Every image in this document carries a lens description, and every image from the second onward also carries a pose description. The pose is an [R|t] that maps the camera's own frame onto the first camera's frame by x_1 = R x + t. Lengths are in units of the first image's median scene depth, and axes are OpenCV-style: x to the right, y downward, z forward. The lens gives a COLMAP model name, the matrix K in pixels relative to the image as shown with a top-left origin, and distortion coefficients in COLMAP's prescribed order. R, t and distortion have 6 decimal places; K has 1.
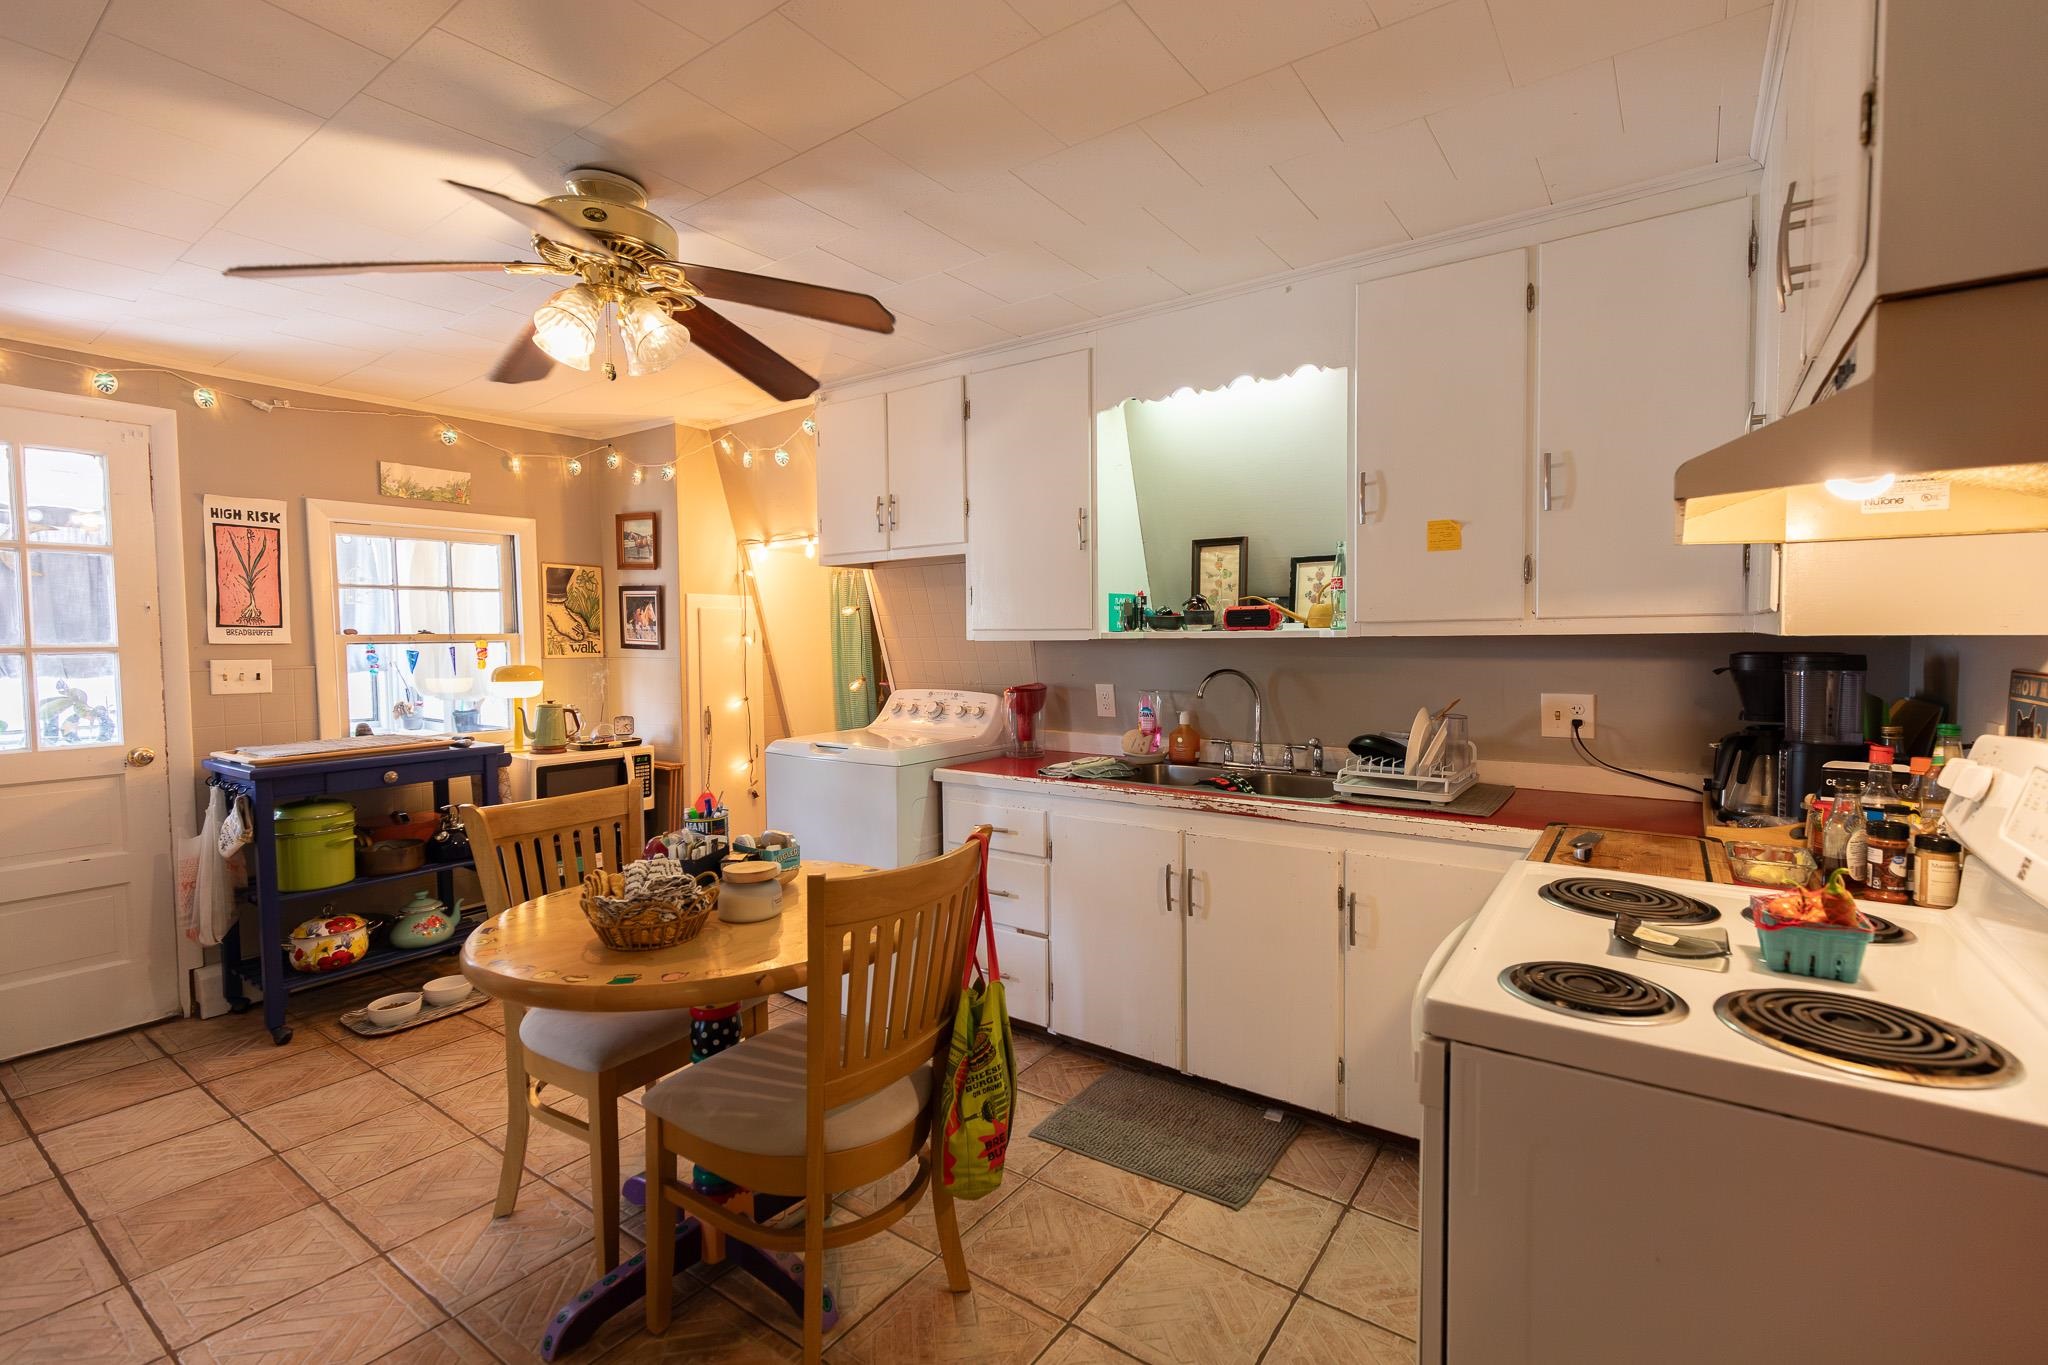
lens RADIAL K [[910.5, 0, 1039.5], [0, 910.5, 675.6], [0, 0, 1]] dist [0.007751, -0.002243]
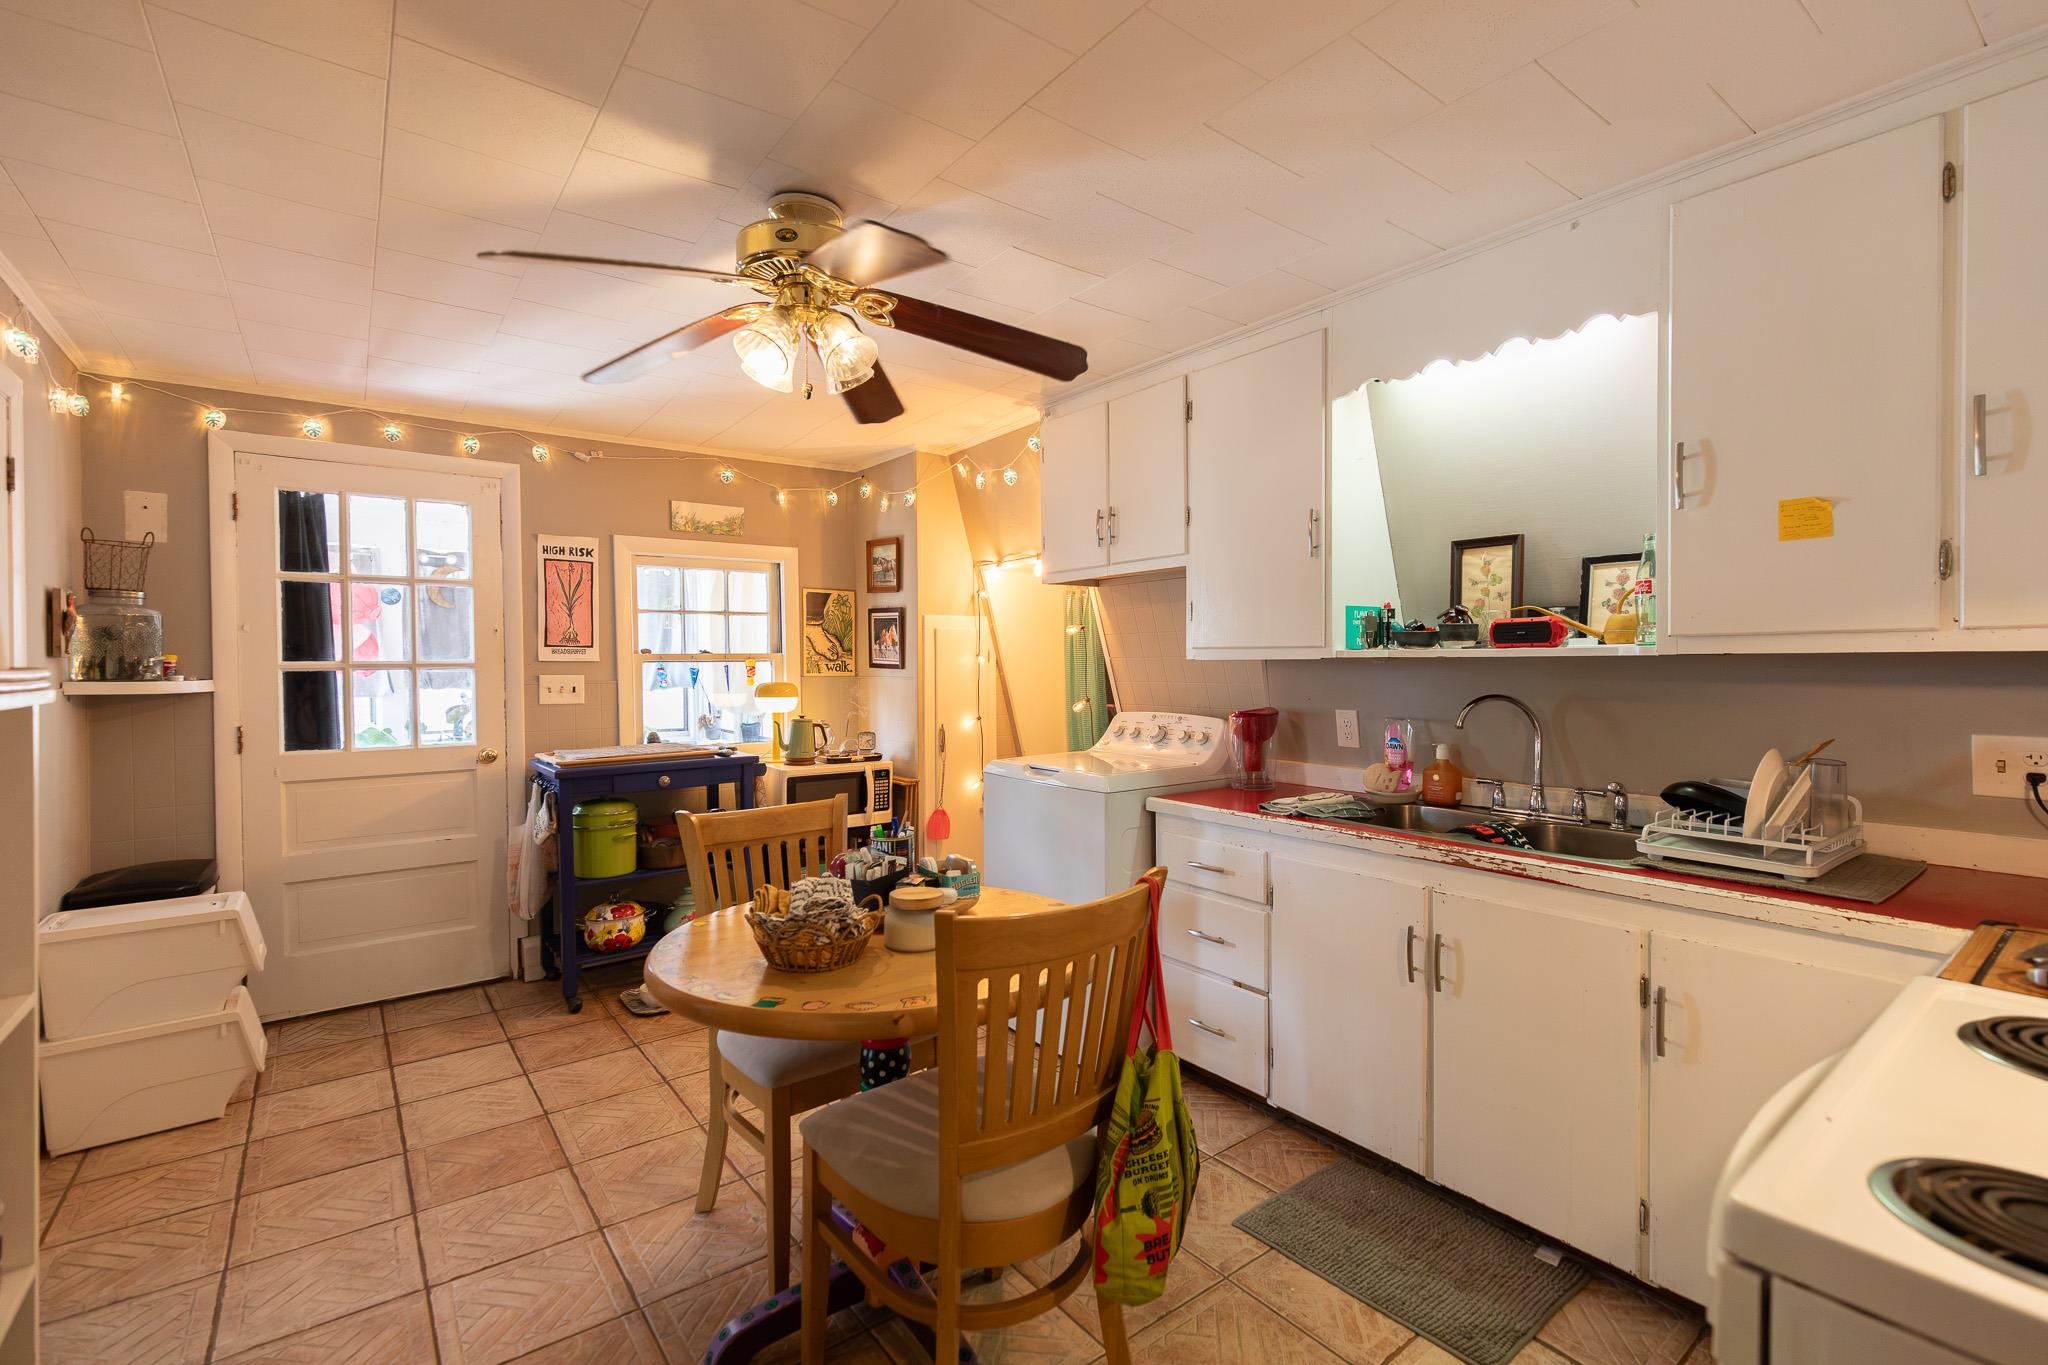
lens RADIAL K [[910.5, 0, 1030.6], [0, 910.5, 680.4], [0, 0, 1]] dist [0.007751, -0.002243]
pose [[0.954365, 0.009747, -0.298483, 0.057079], [-0.016134, 0.999690, -0.018942, 0.002912], [0.298206, 0.022894, 0.954227, 0.090259]]
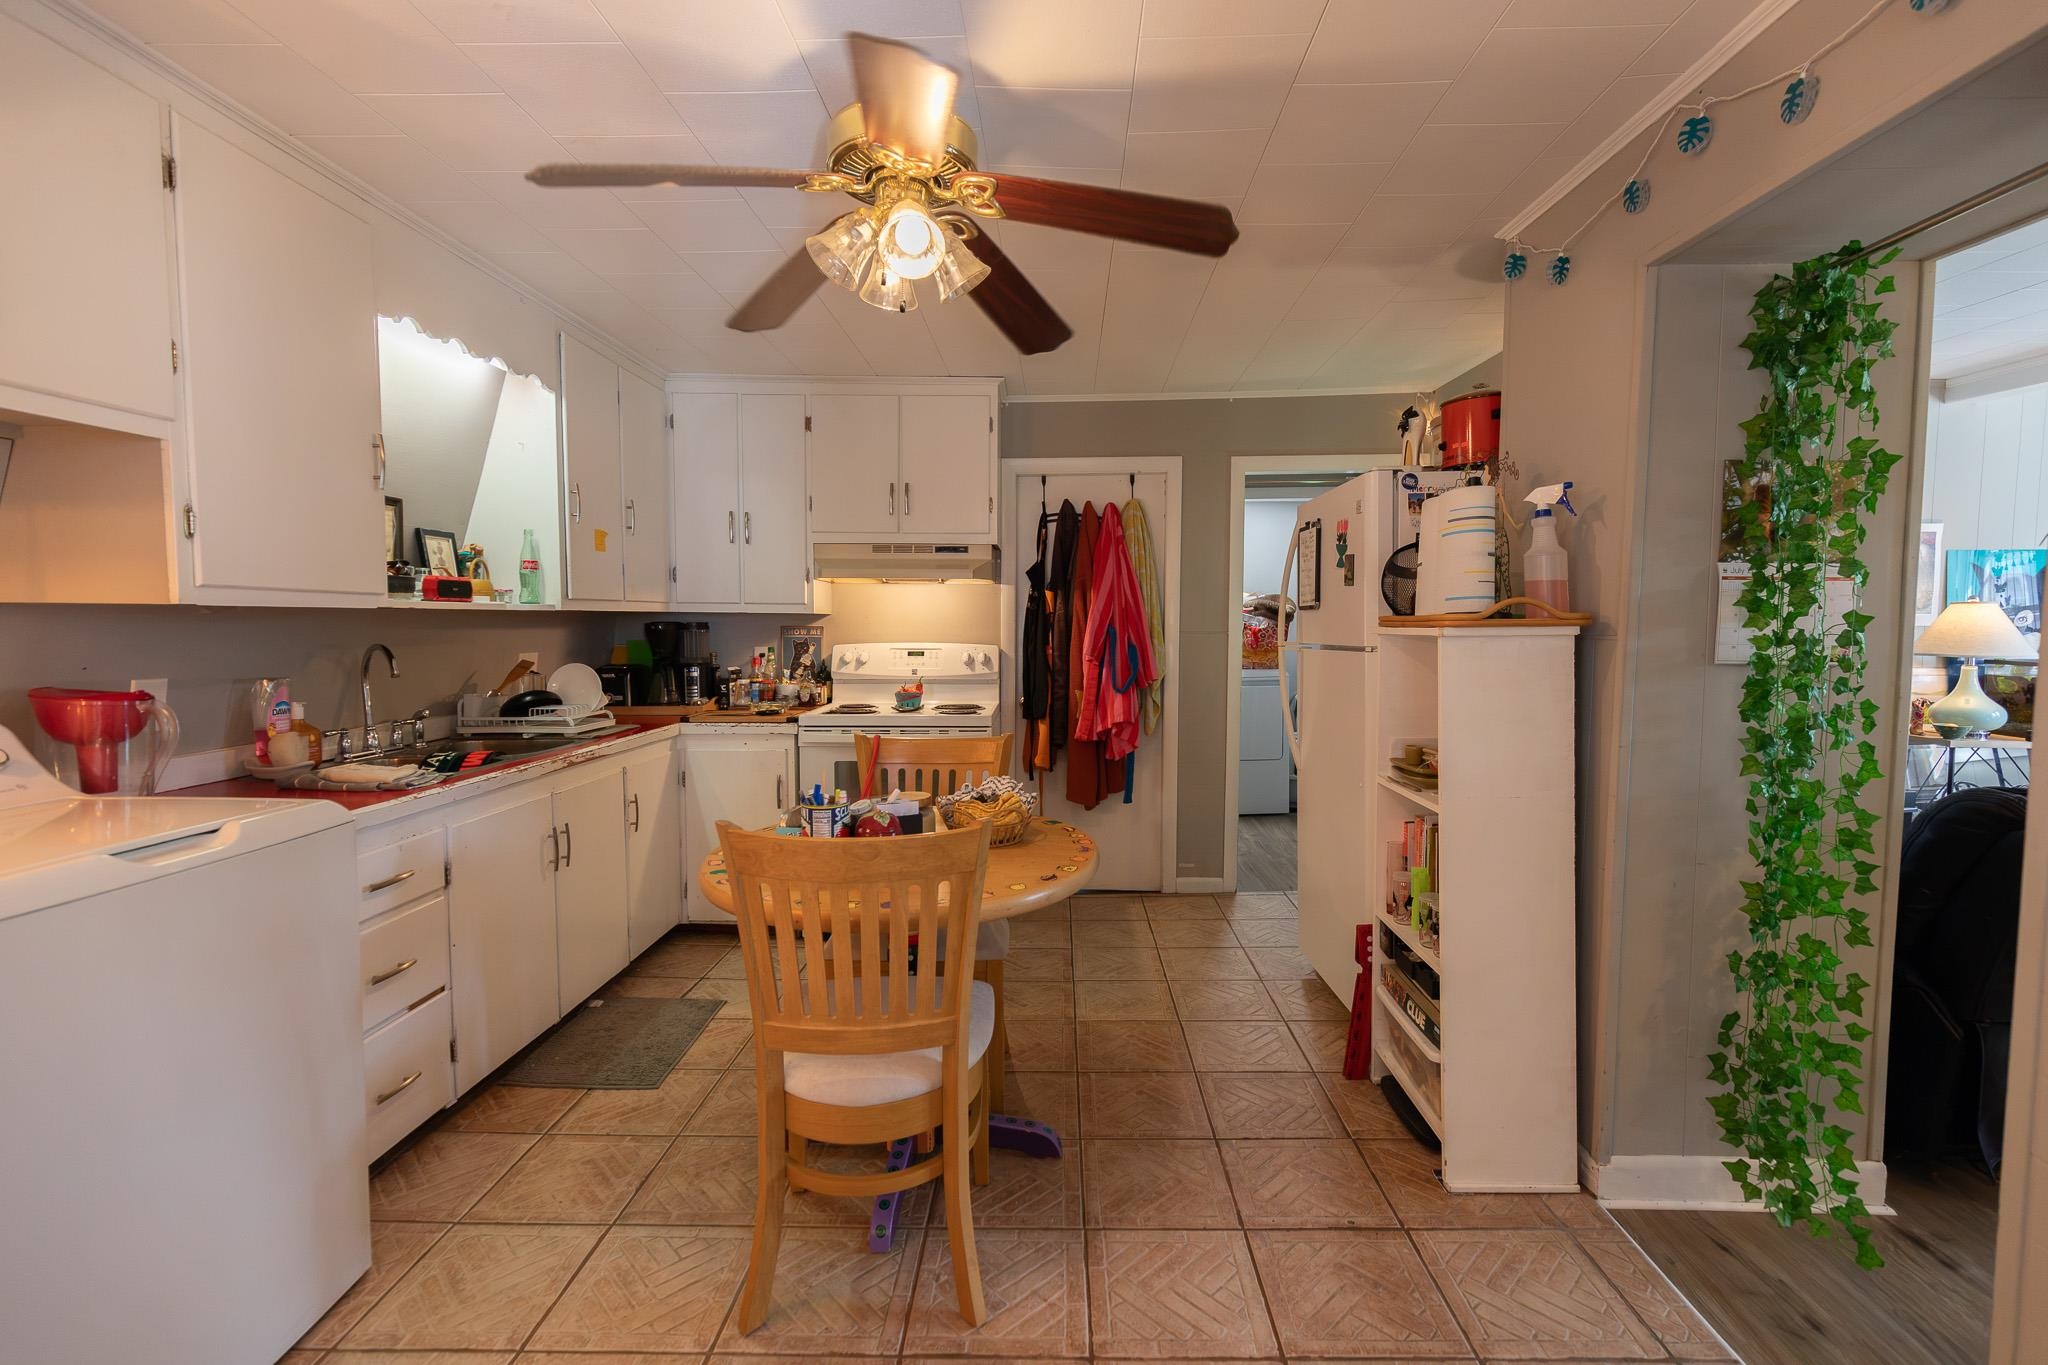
lens RADIAL K [[910.5, 0, 1039.7], [0, 910.5, 683.0], [0, 0, 1]] dist [0.007751, -0.002243]
pose [[-0.556029, -0.052827, 0.829483, -1.031807], [0.033440, 0.995748, 0.085832, -0.027483], [-0.830490, 0.075463, -0.551898, 1.115146]]
